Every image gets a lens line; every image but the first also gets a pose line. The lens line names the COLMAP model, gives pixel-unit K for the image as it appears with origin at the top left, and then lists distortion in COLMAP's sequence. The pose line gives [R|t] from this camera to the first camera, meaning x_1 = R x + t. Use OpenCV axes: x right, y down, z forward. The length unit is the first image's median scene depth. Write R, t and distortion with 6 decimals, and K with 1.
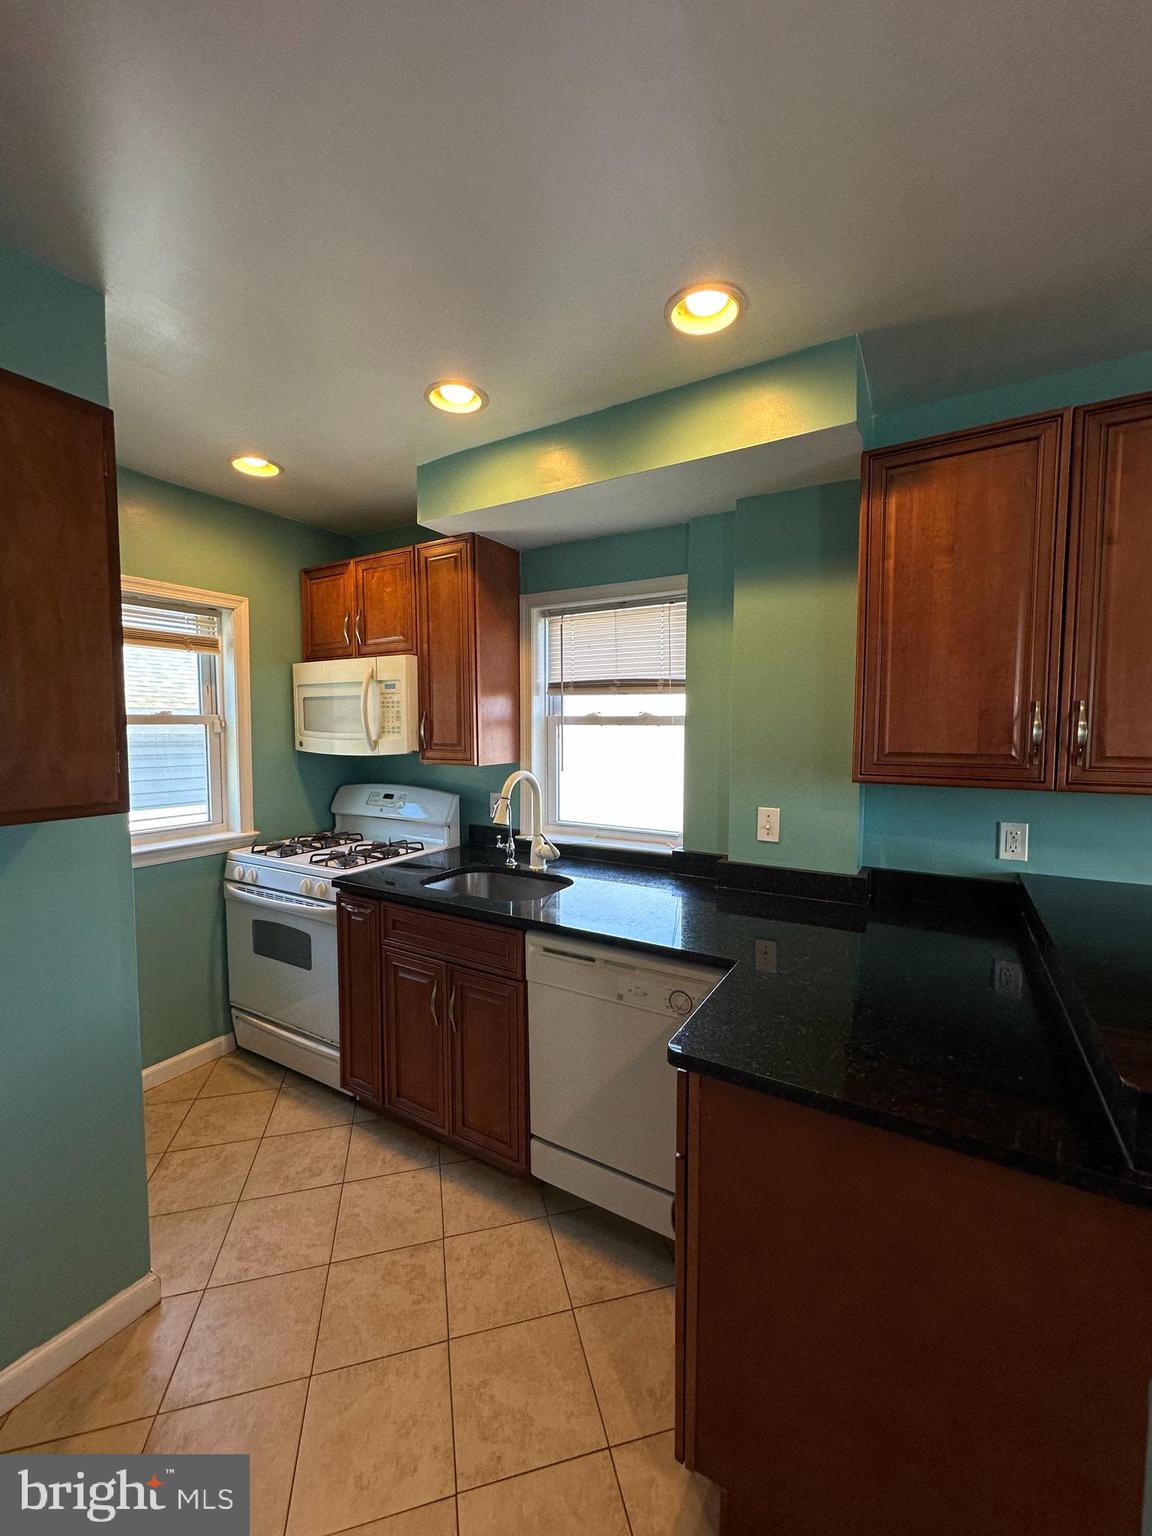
lens RADIAL K [[610.9, 0, 580.3], [0, 610.9, 767.0], [0, 0, 1]] dist [-0.001001, 0.000369]
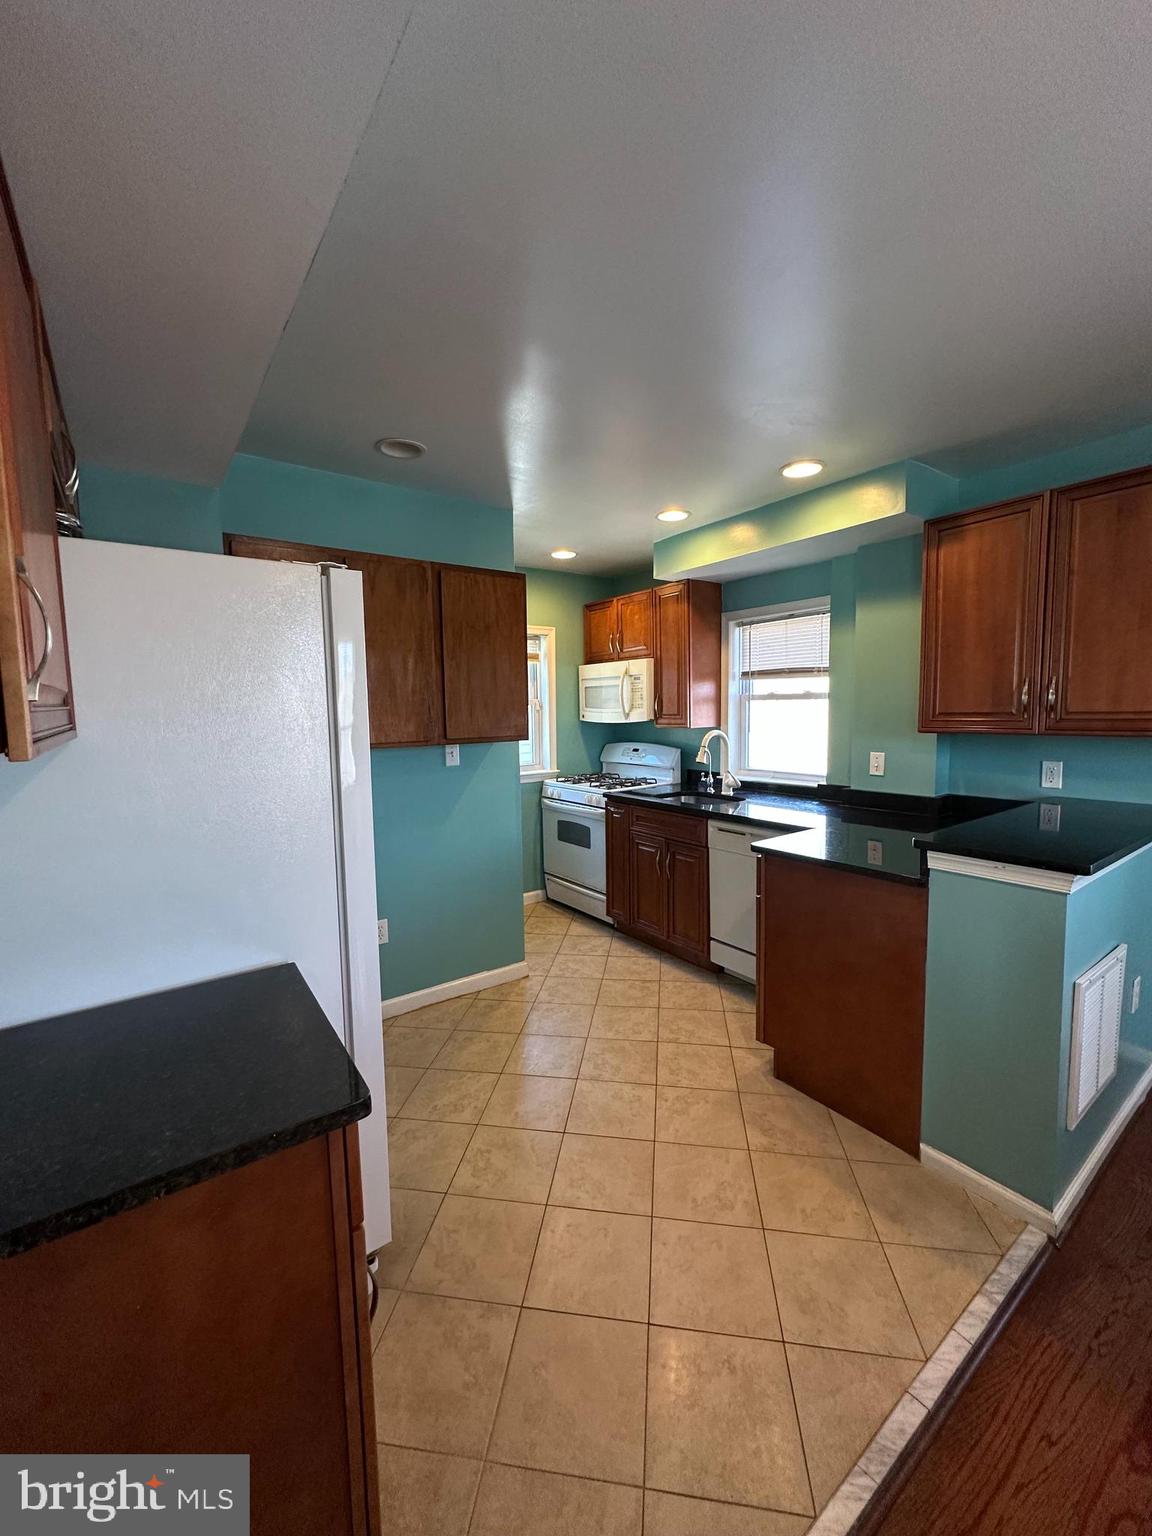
lens RADIAL K [[610.9, 0, 577.0], [0, 610.9, 769.6], [0, 0, 1]] dist [-0.001001, 0.000369]
pose [[0.918387, 0.021486, -0.395100, 0.205240], [-0.007072, 0.999256, 0.037903, 0.051929], [0.395621, -0.032015, 0.917856, -0.606364]]
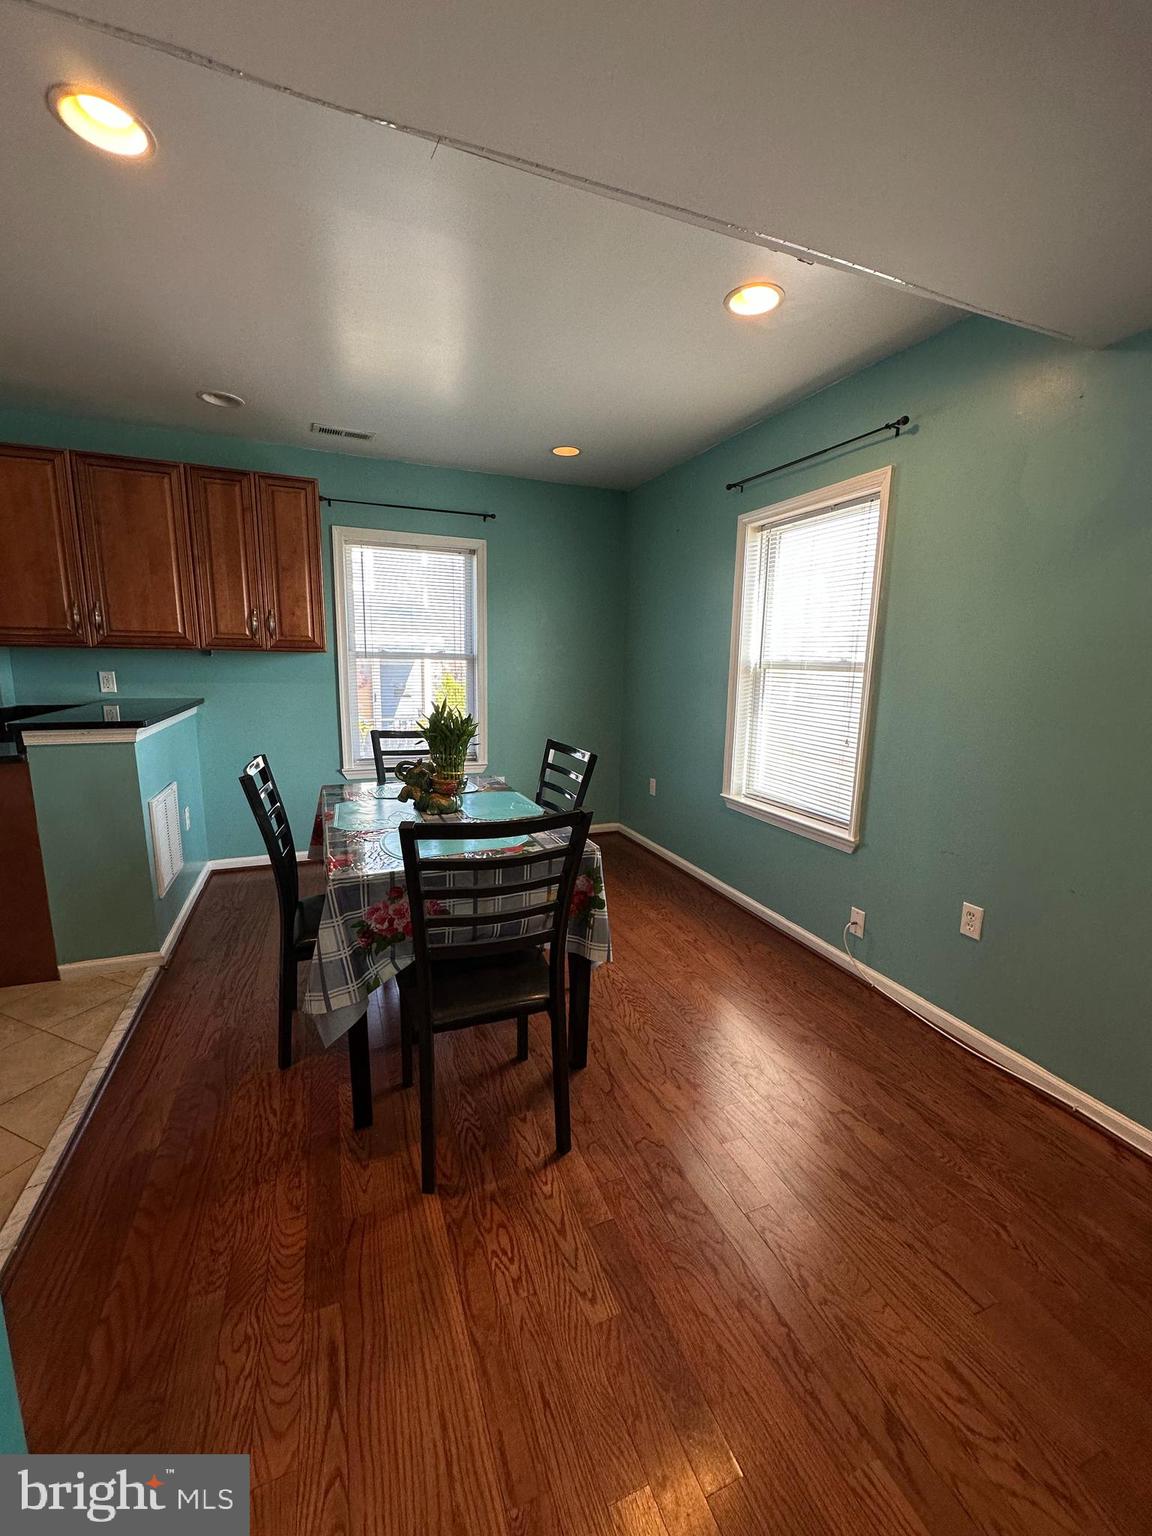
lens RADIAL K [[610.9, 0, 575.8], [0, 610.9, 765.0], [0, 0, 1]] dist [-0.001001, 0.000369]
pose [[0.606137, -0.124923, 0.785488, 0.074012], [0.034910, 0.990815, 0.130639, 0.144430], [-0.794593, -0.051764, 0.604931, -0.998663]]
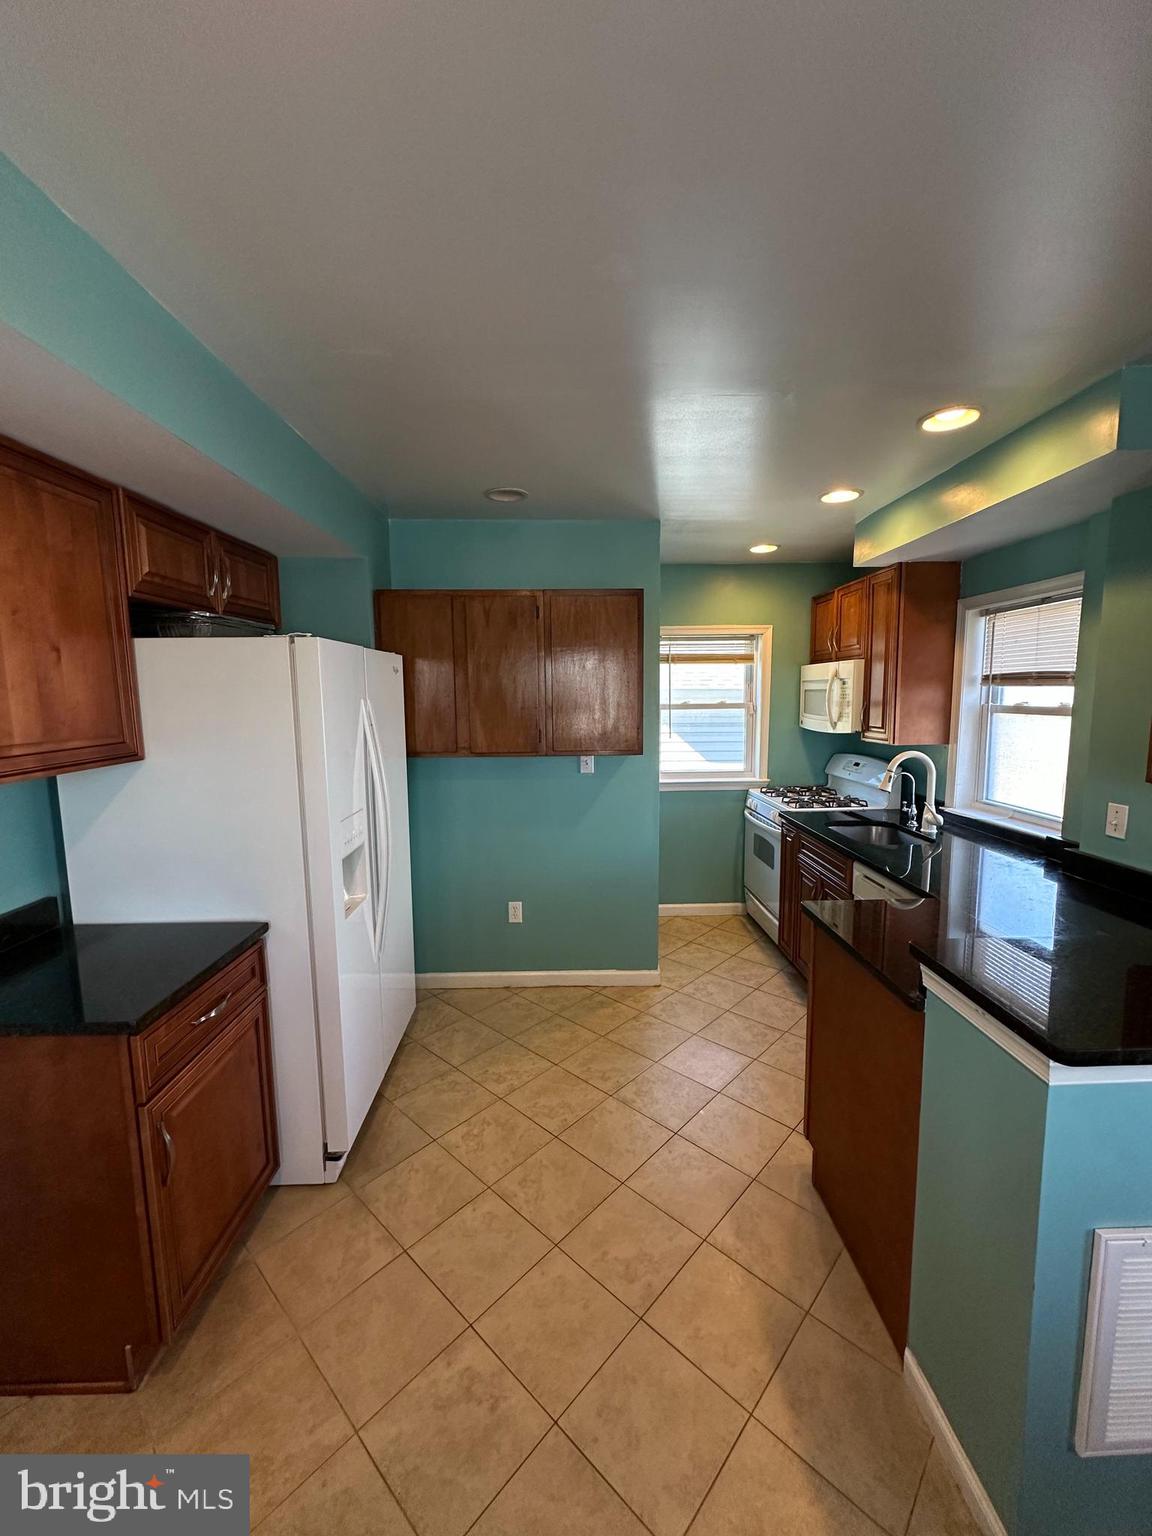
lens RADIAL K [[610.9, 0, 576.3], [0, 610.9, 769.3], [0, 0, 1]] dist [-0.001001, 0.000369]
pose [[0.529470, 0.095666, -0.842918, 0.619440], [-0.045822, 0.995396, 0.084189, -0.032066], [0.847091, -0.005952, 0.531415, -0.267607]]
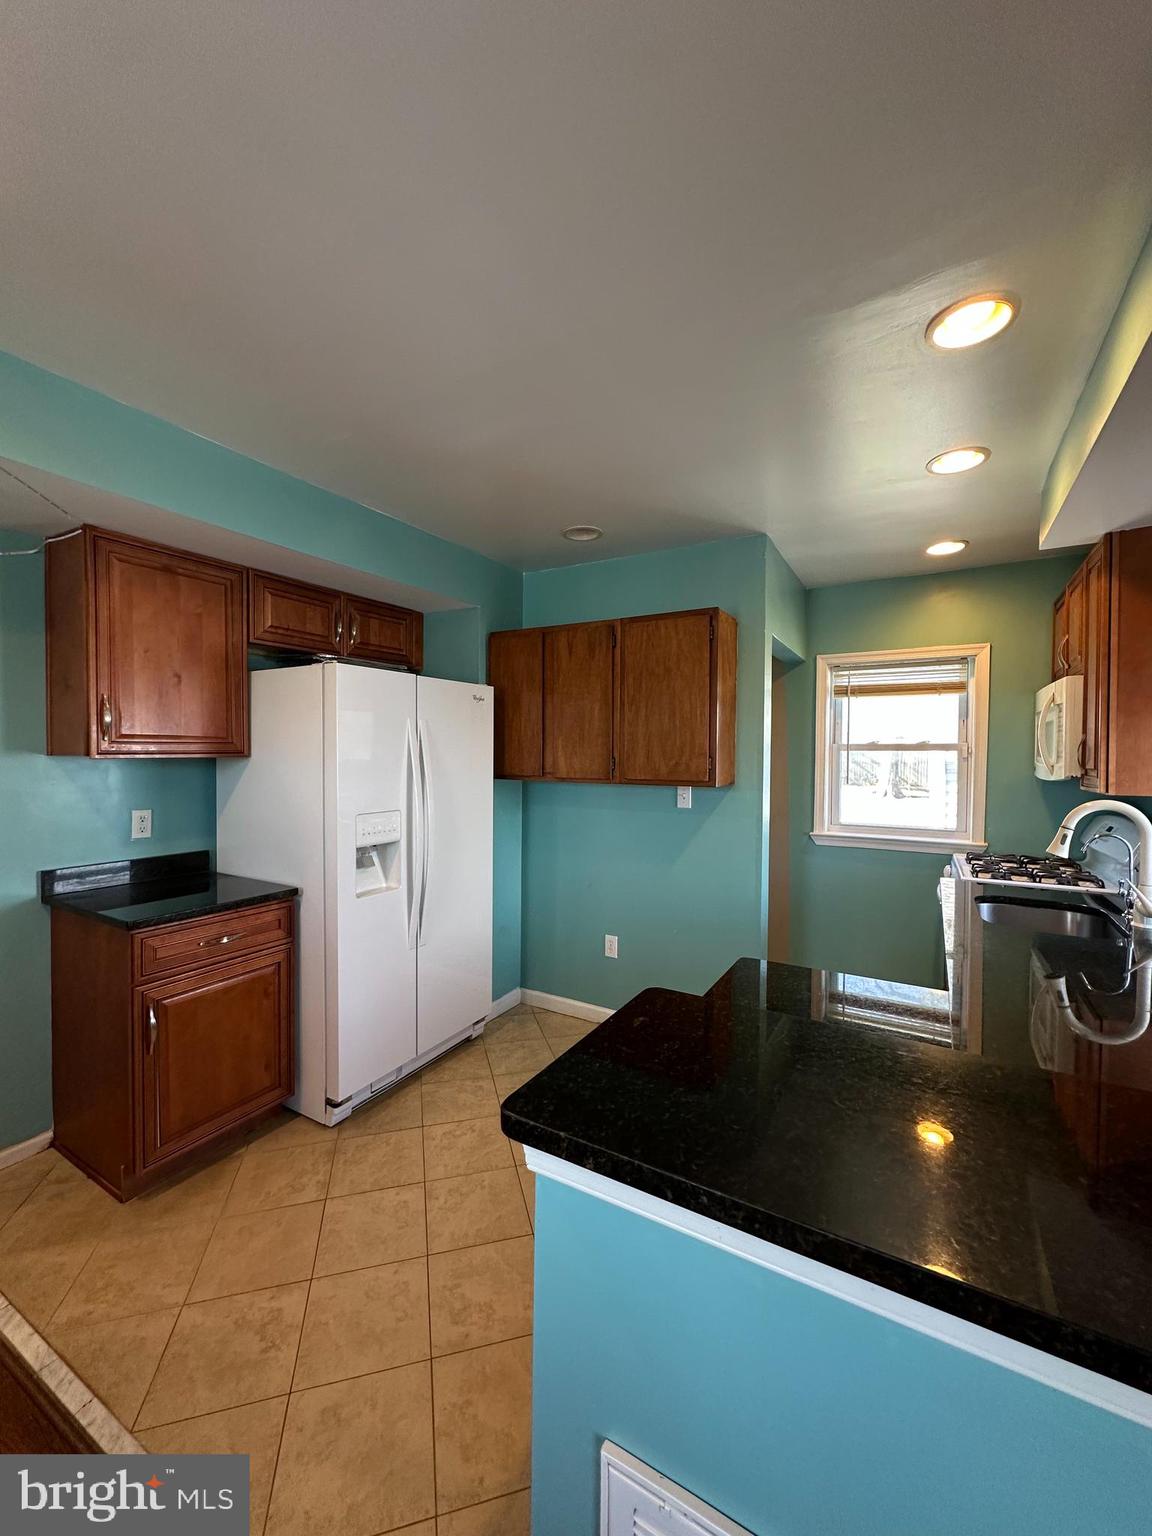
lens RADIAL K [[610.9, 0, 575.9], [0, 610.9, 768.0], [0, 0, 1]] dist [-0.001001, 0.000369]
pose [[0.006674, 0.019896, -0.999780, 0.763549], [-0.077060, 0.996839, 0.019323, 0.001169], [0.997004, 0.076914, 0.008186, 0.260755]]
